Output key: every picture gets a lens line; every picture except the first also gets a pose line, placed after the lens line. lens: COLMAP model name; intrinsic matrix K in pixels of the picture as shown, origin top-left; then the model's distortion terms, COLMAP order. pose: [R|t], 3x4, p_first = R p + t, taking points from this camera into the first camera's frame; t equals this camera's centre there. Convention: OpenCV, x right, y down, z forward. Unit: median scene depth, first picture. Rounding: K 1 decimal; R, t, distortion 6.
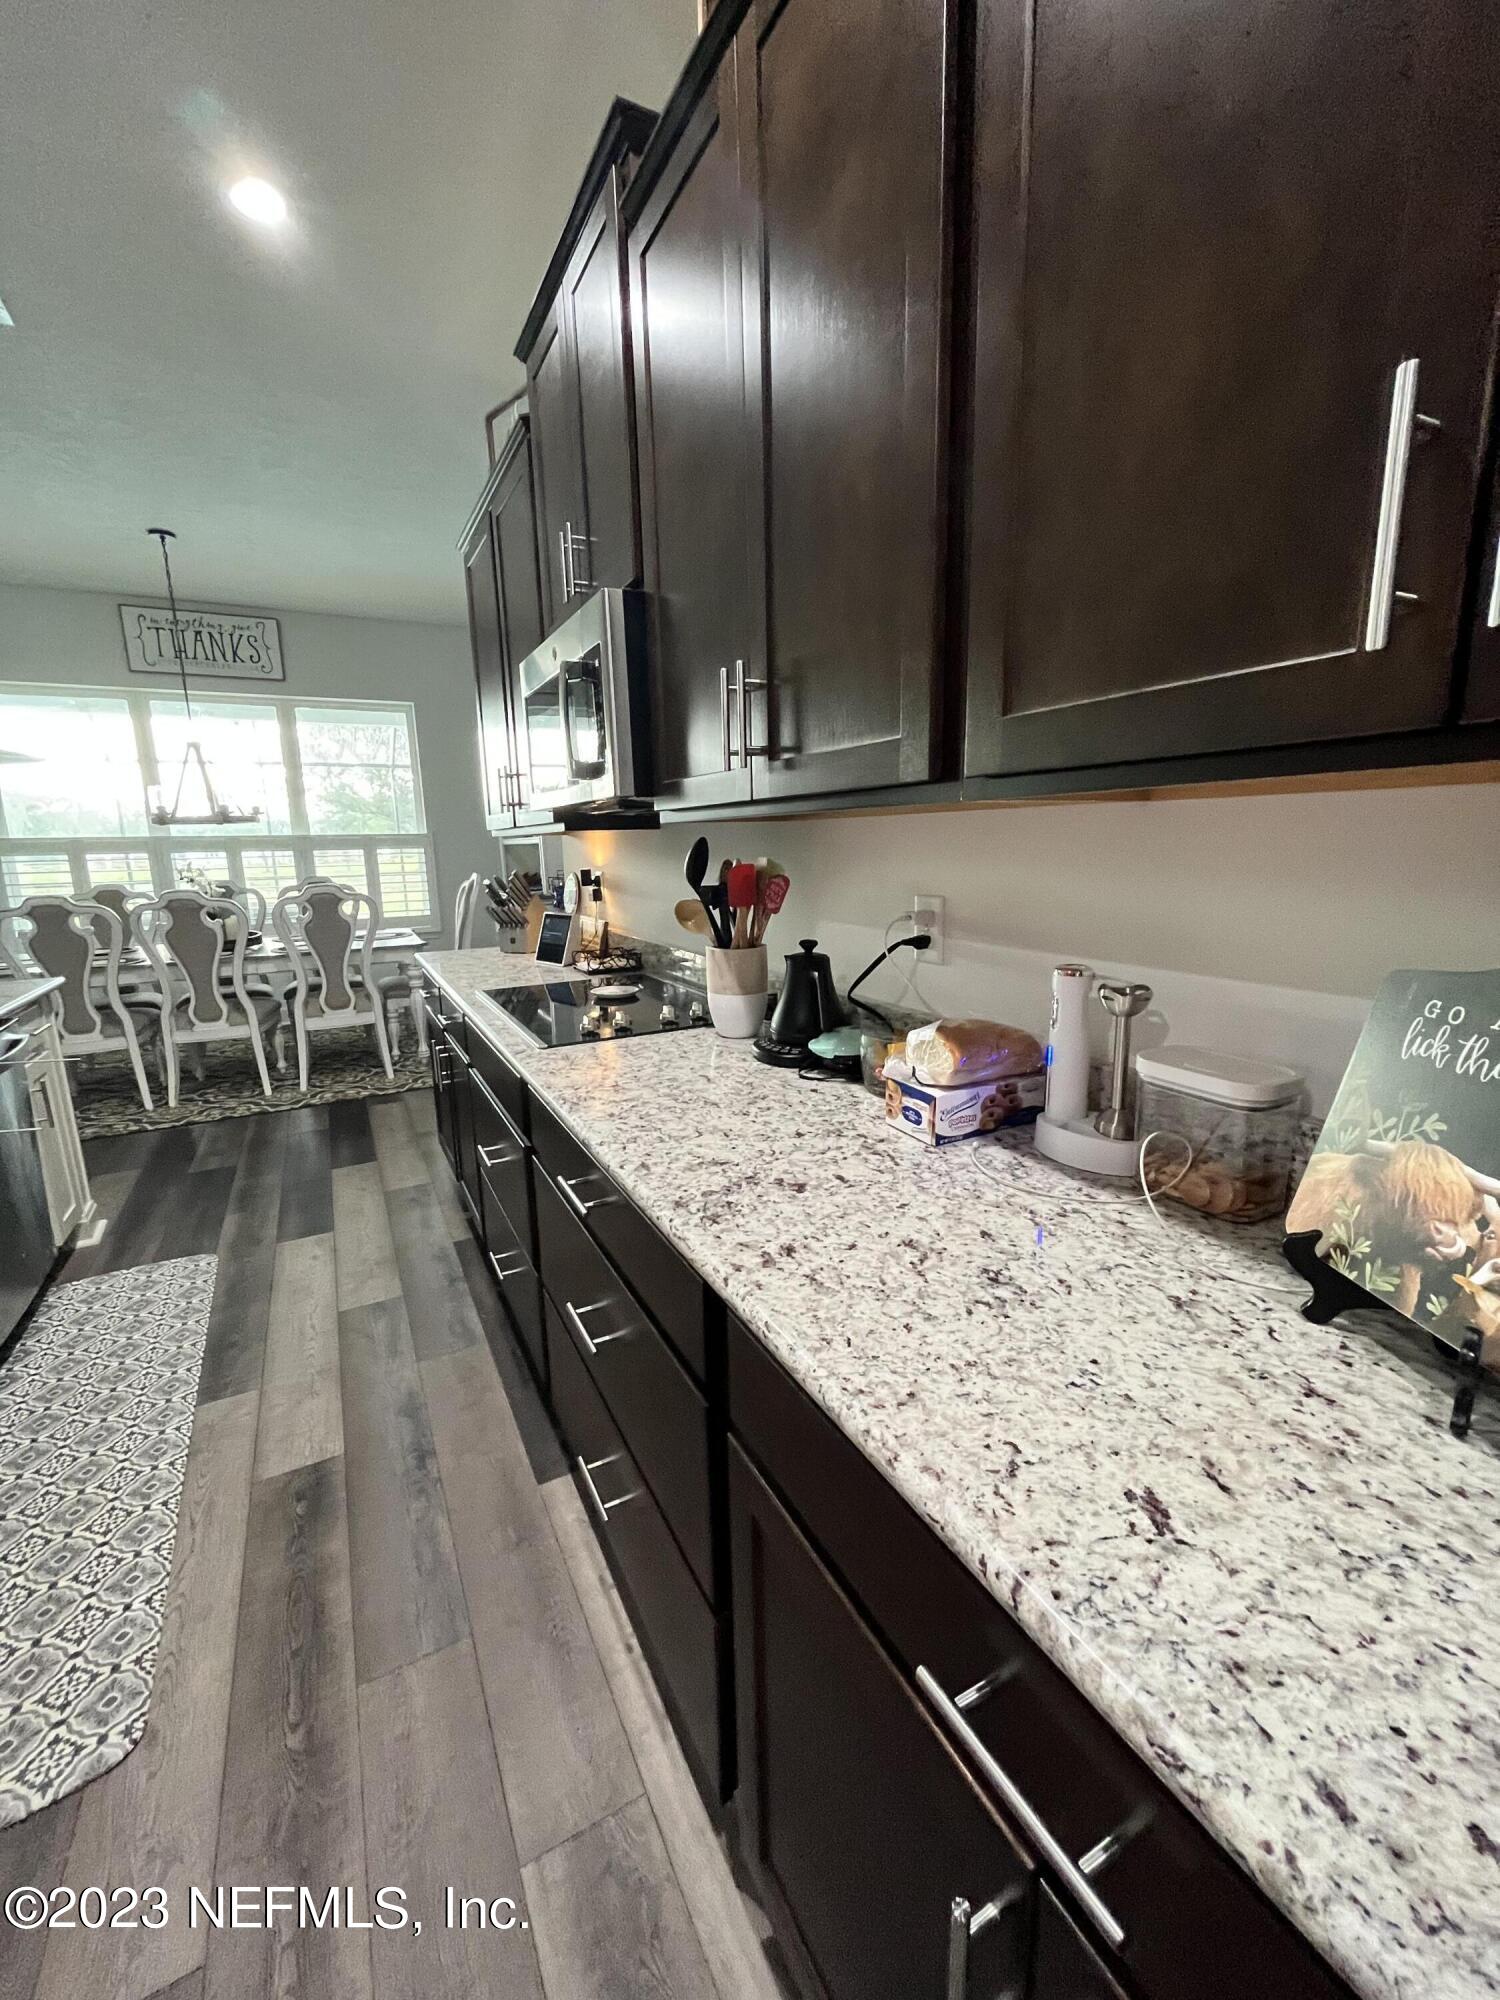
lens RADIAL K [[806.0, 0, 750.0], [0, 806.0, 1000.0], [0, 0, 1]] dist [-0.003230, -0.000337]
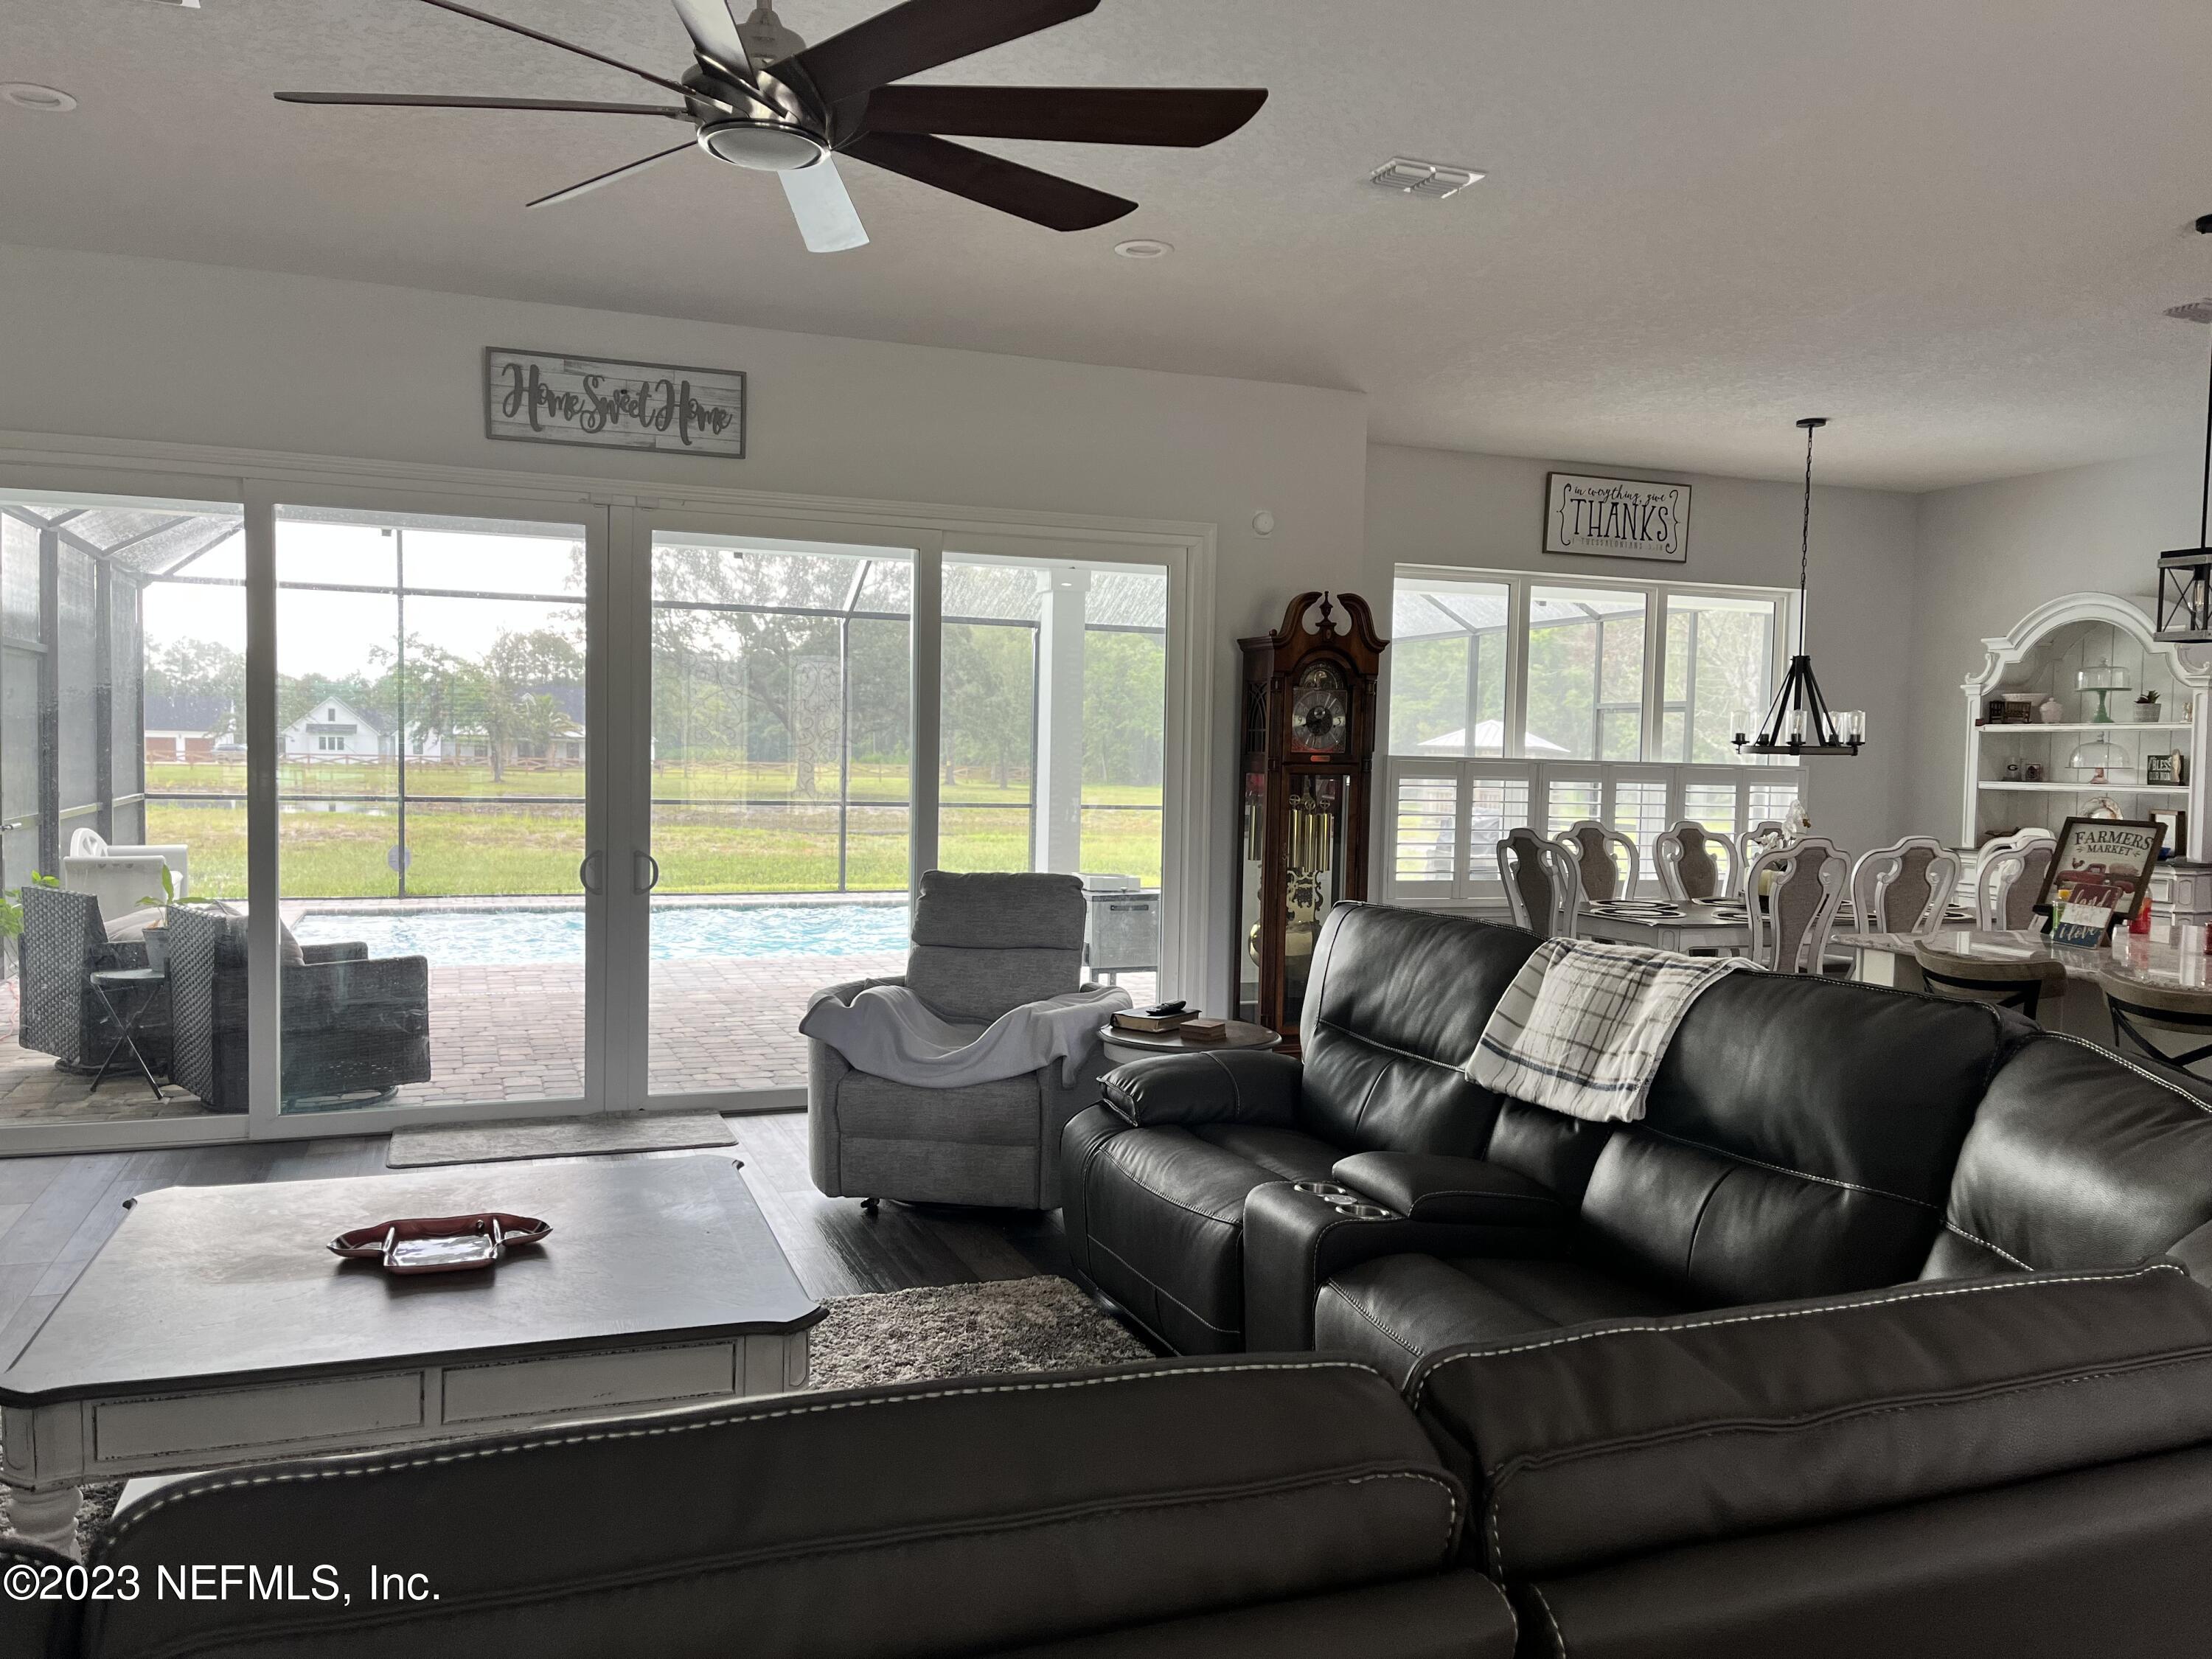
lens RADIAL K [[1687.9, 0, 1106.9], [0, 1687.9, 841.2], [0, 0, 1]] dist [0.081801, -0.100269]
pose [[0.992259, 0.043369, -0.116364, -0.983470], [-0.060358, 0.987337, -0.146707, 0.137844], [0.108528, 0.152595, 0.982312, -0.630761]]
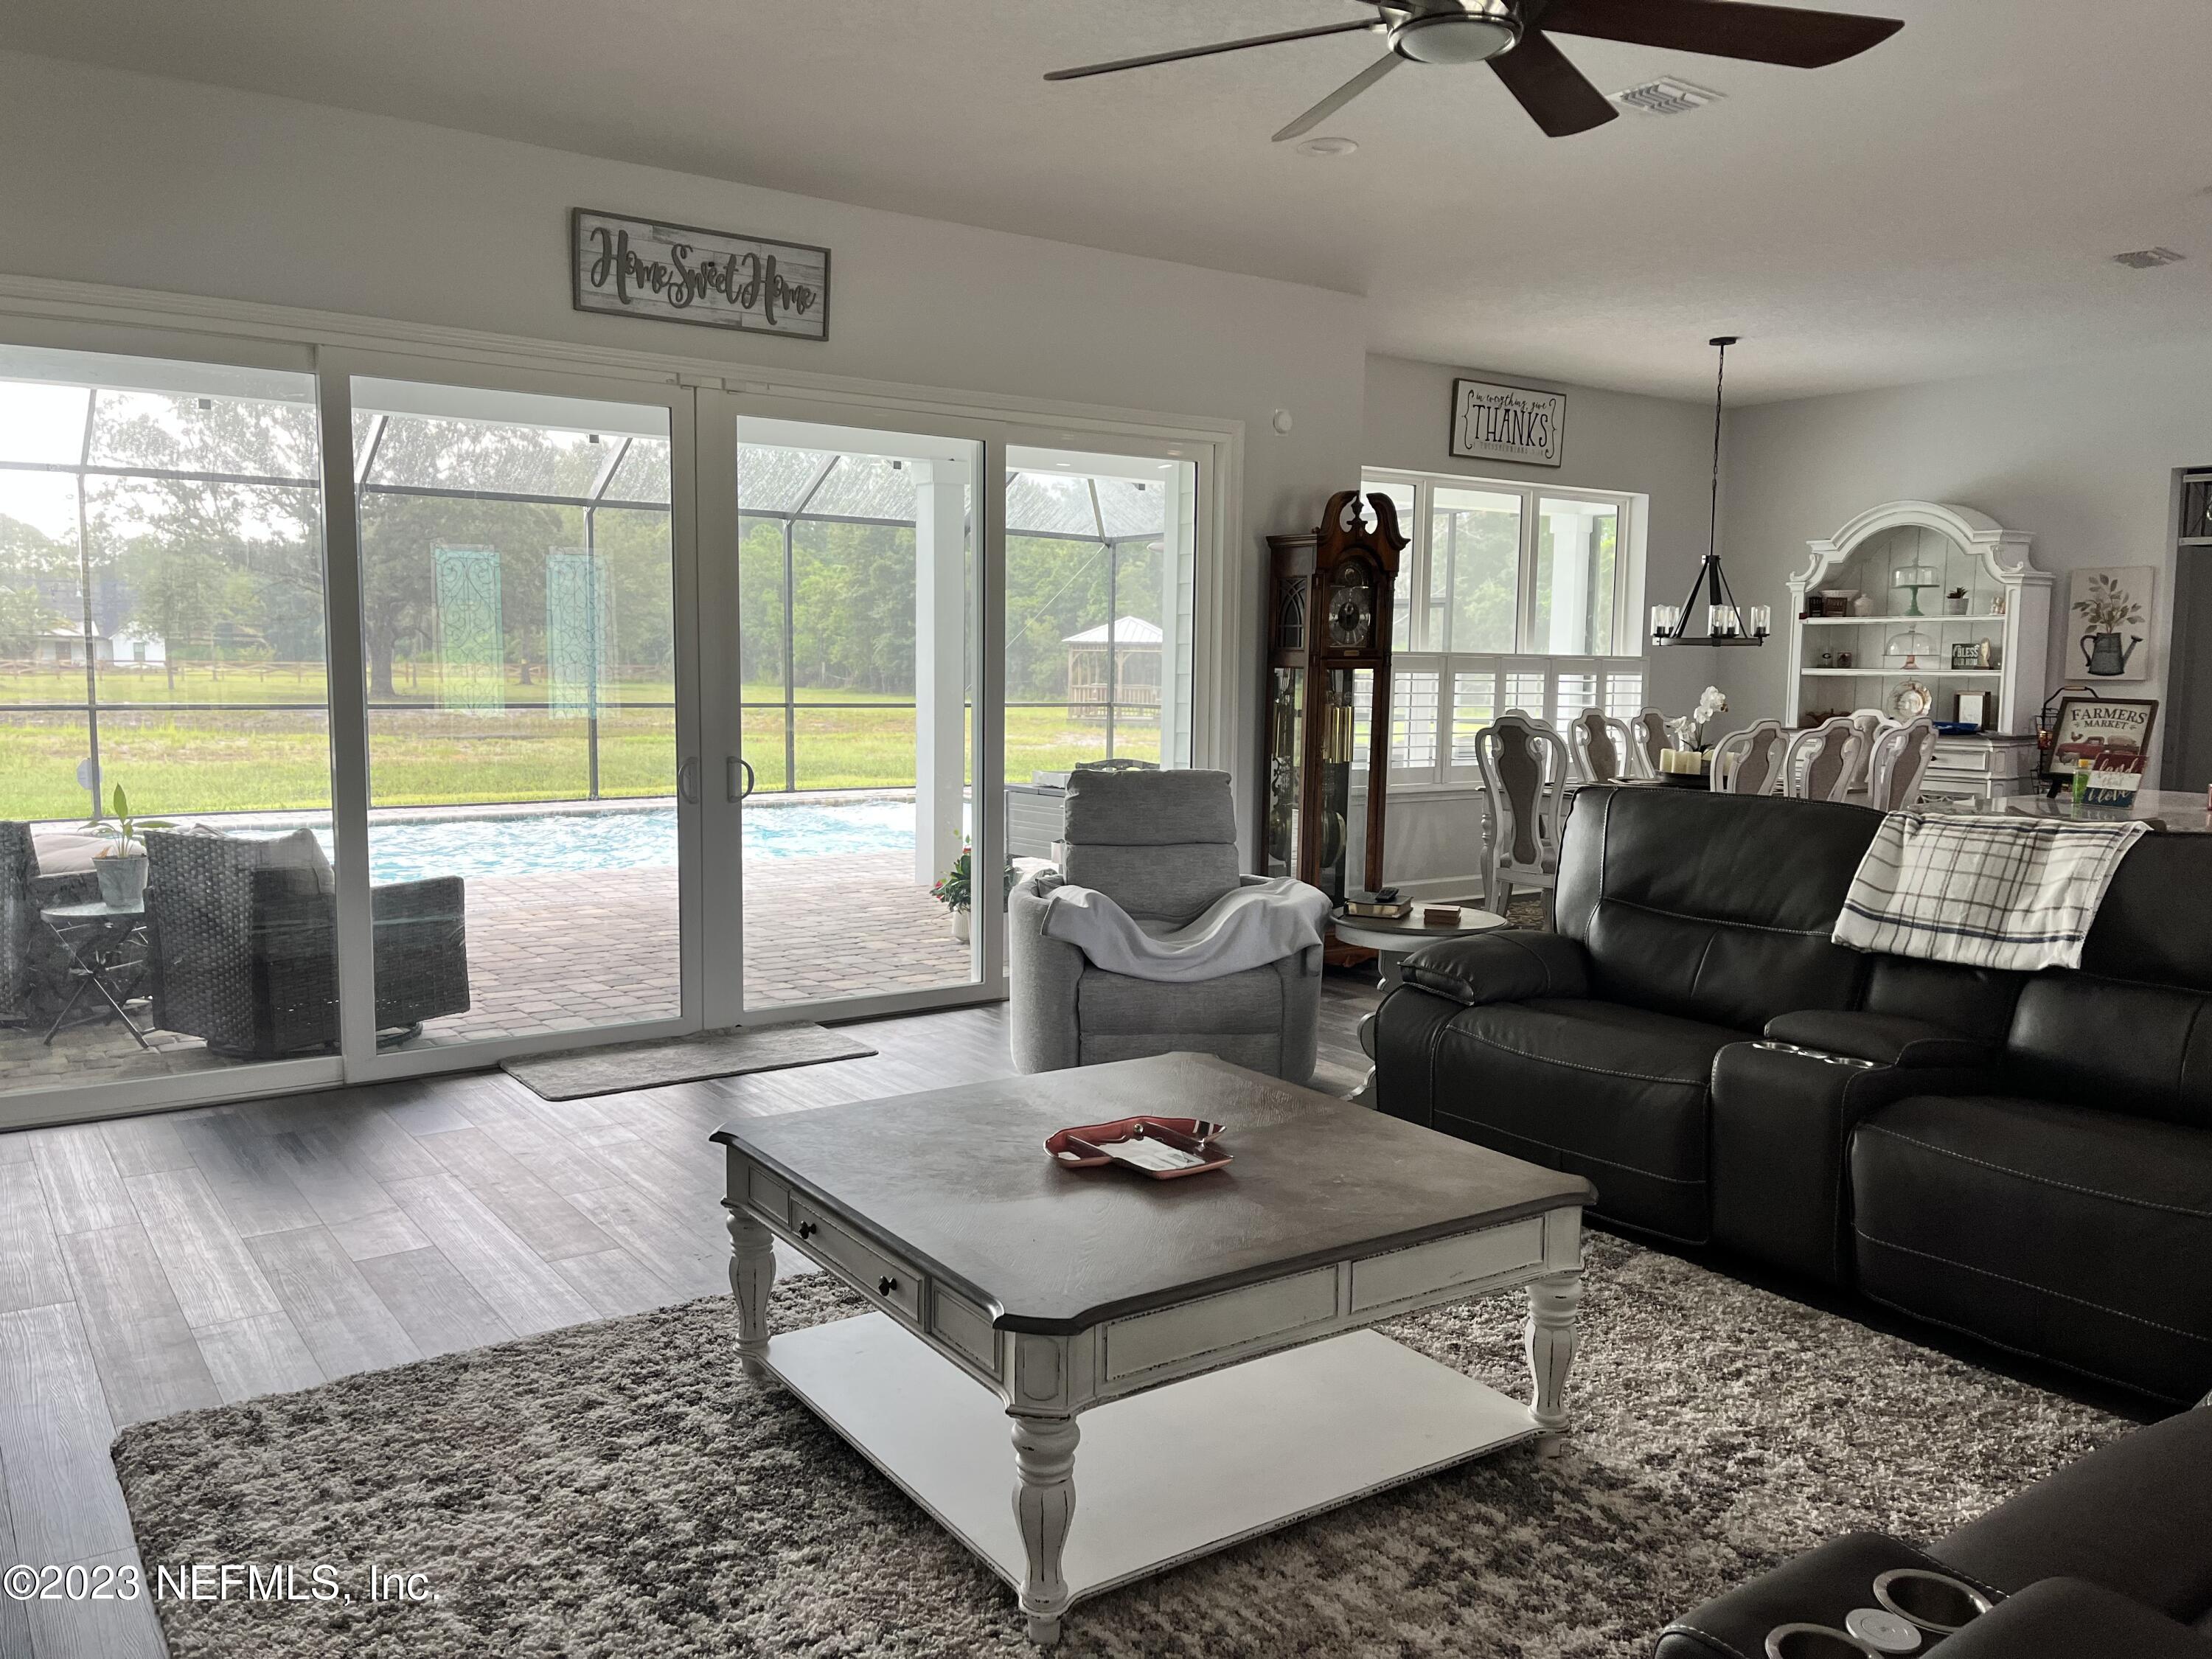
lens RADIAL K [[1686.7, 0, 1096.9], [0, 1686.7, 831.5], [0, 0, 1]] dist [0.080037, -0.095446]
pose [[0.991157, 0.015402, 0.131799, -1.350541], [-0.002220, 0.995027, -0.099585, 0.151253], [-0.132677, 0.098412, 0.986262, -0.638329]]
